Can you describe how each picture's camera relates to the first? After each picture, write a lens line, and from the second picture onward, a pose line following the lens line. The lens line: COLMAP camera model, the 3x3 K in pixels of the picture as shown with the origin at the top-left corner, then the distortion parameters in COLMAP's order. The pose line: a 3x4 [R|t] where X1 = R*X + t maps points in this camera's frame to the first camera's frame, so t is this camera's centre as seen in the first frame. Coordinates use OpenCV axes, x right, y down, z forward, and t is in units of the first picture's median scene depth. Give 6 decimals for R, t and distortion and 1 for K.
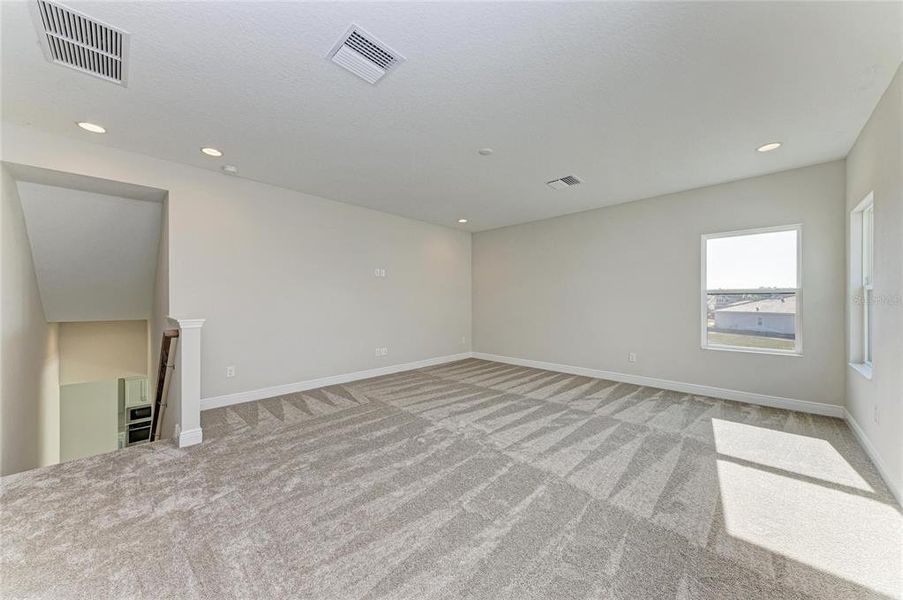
lens RADIAL K [[323.1, 0, 452.0], [0, 323.1, 300.0], [0, 0, 1]] dist [0.008977, -0.000539]
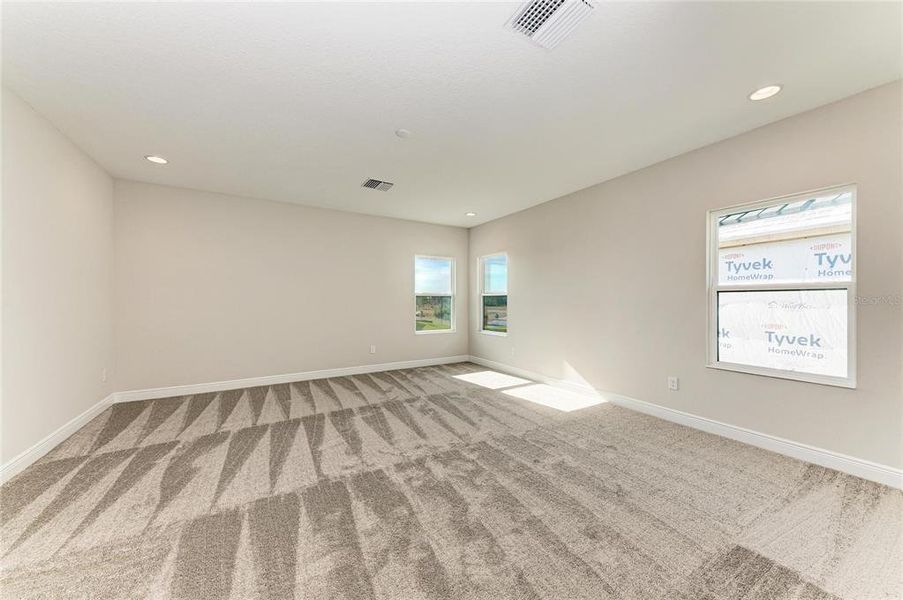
lens RADIAL K [[323.1, 0, 453.1], [0, 323.1, 299.8], [0, 0, 1]] dist [0.008977, -0.000539]
pose [[0.250378, -0.001509, 0.968147, -0.673176], [-0.000642, 0.999998, 0.001725, -0.005349], [-0.968148, -0.001053, 0.250377, 0.592334]]
